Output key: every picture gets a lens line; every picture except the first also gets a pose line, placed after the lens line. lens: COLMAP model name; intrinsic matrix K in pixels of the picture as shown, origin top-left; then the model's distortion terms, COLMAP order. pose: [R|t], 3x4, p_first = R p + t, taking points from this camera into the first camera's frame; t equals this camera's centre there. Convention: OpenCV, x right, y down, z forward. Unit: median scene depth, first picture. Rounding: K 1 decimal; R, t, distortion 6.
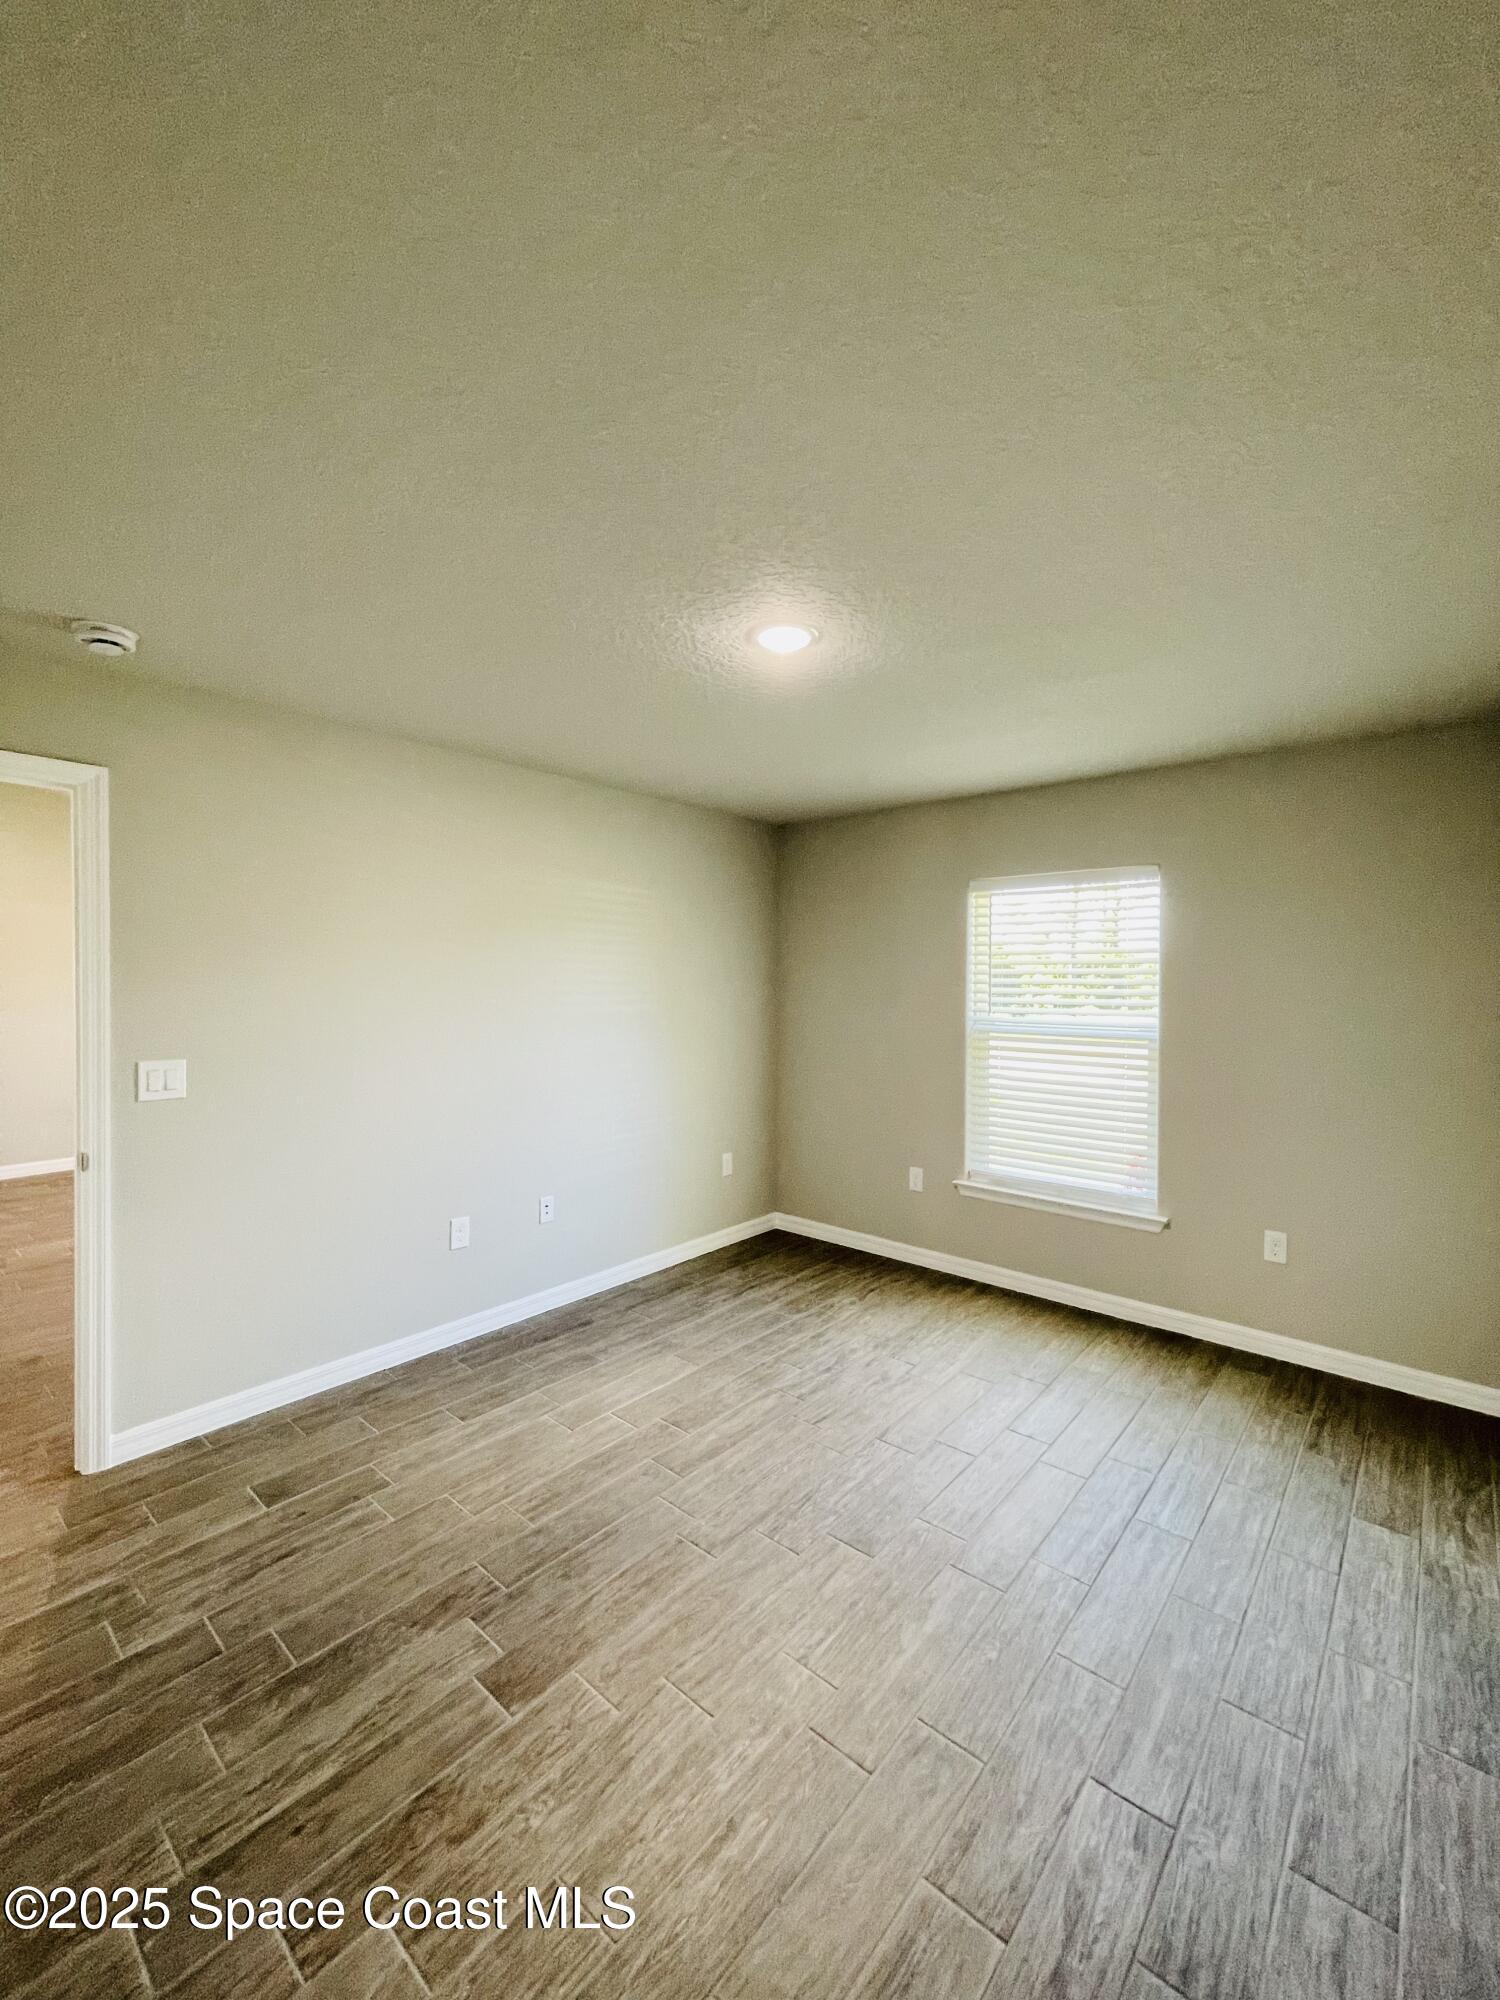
lens RADIAL K [[791.7, 0, 750.0], [0, 791.7, 1000.0], [0, 0, 1]] dist [0.001223, 0.000114]
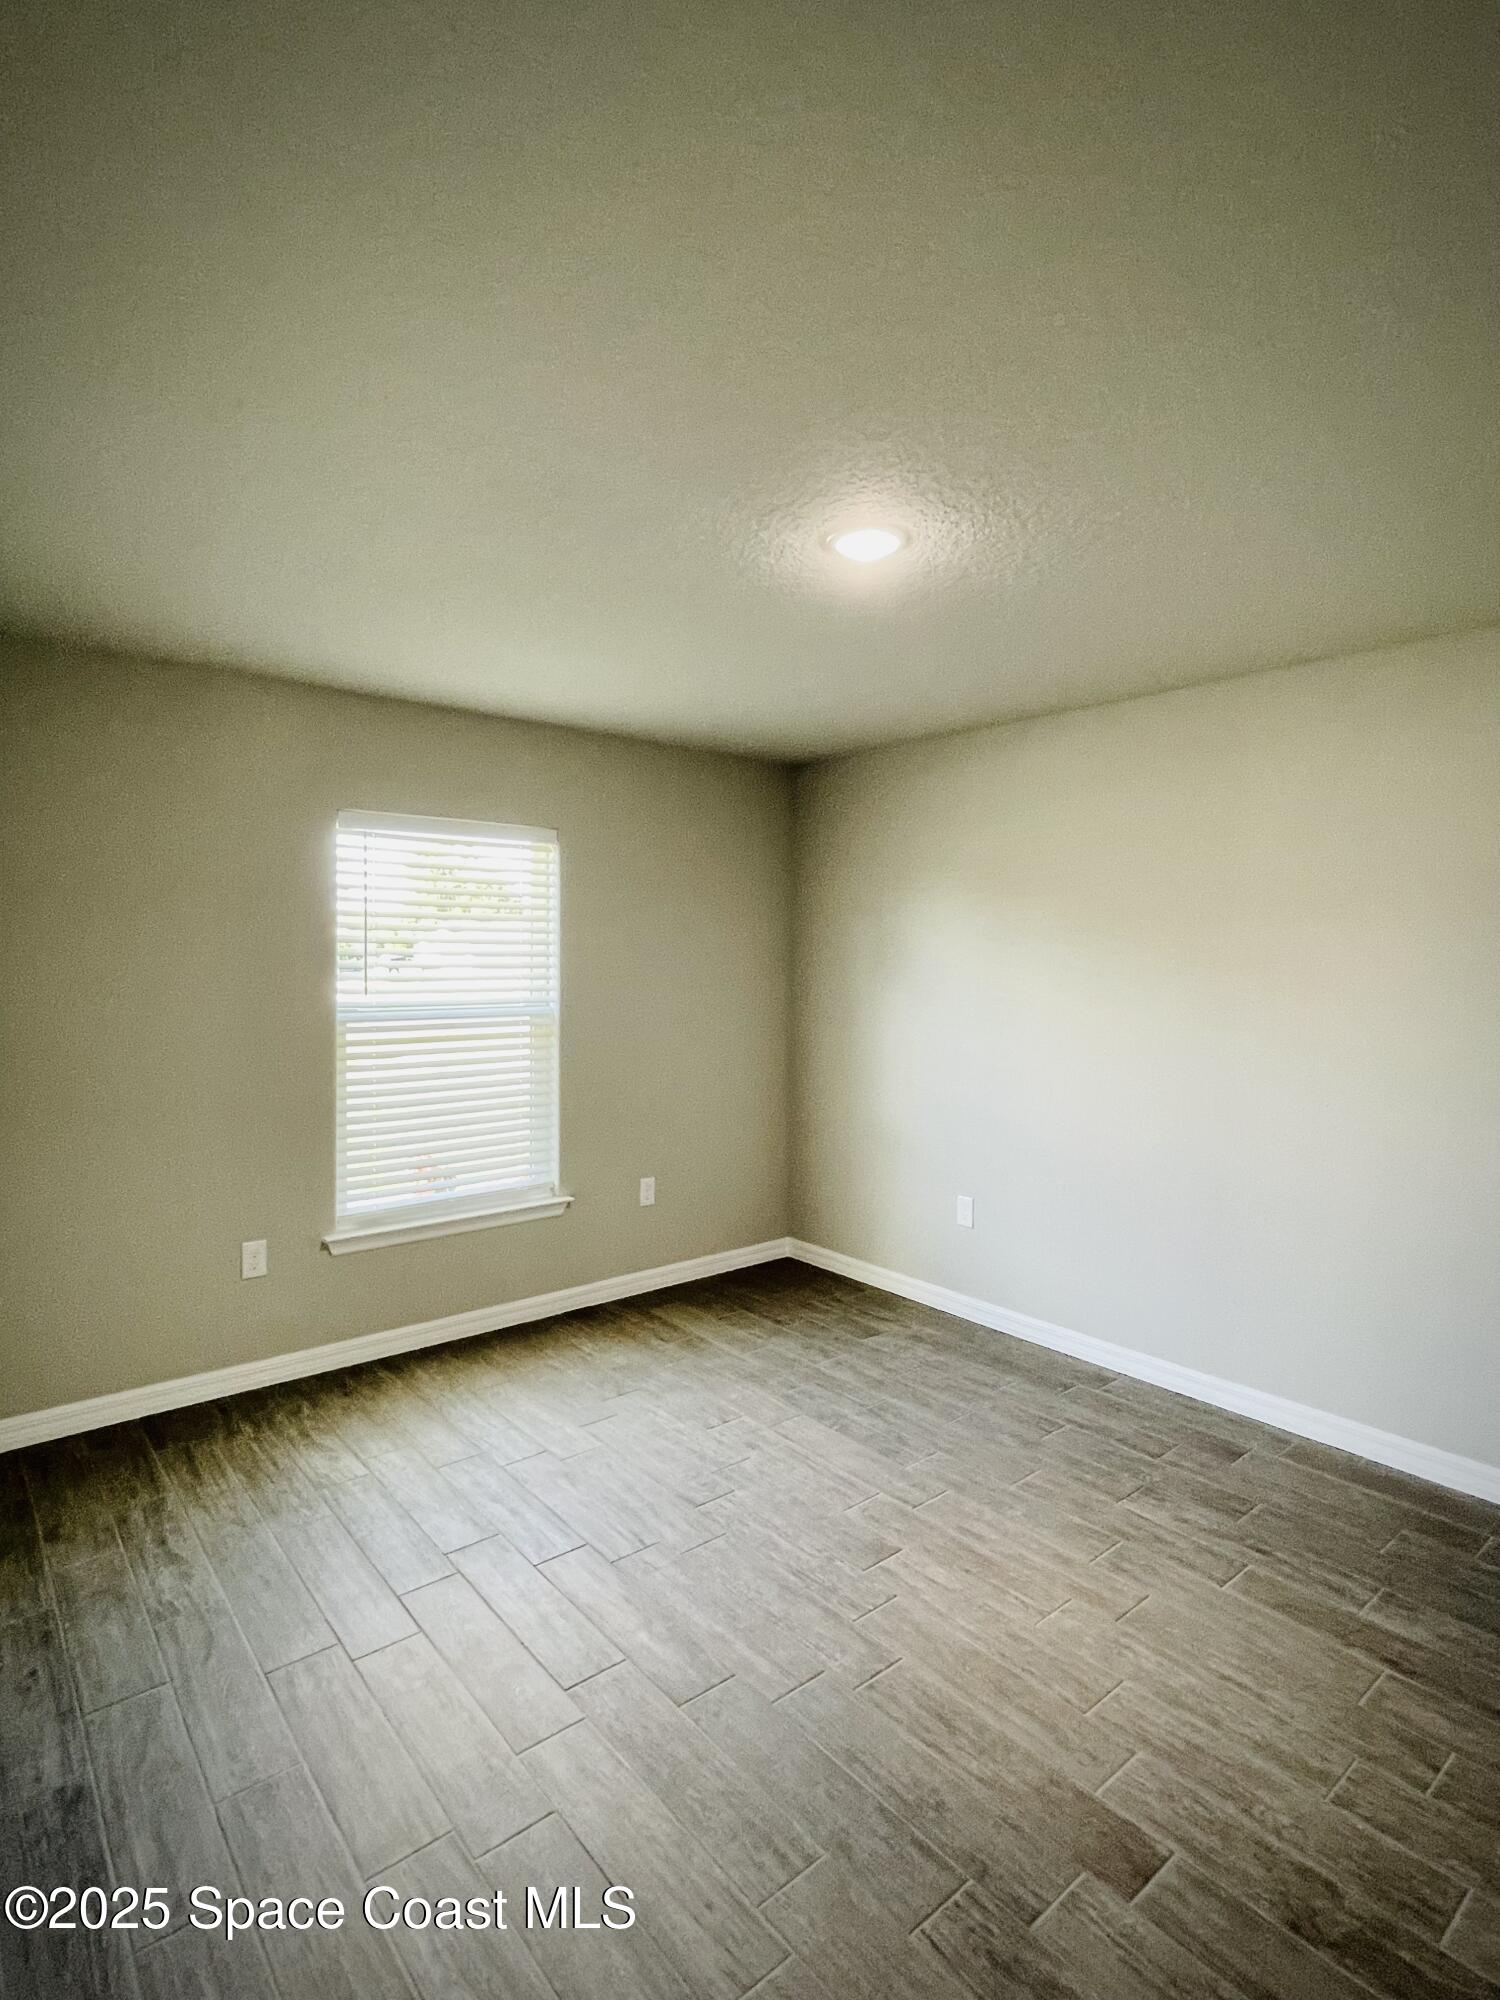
lens RADIAL K [[984.9, 0, 750.0], [0, 984.9, 1000.0], [0, 0, 1]] dist [0.000033, 0.000732]
pose [[0.184956, -0.046349, 0.981653, -0.689162], [0.015376, 0.998901, 0.044266, -0.017833], [-0.982626, 0.006907, 0.185466, 0.632415]]
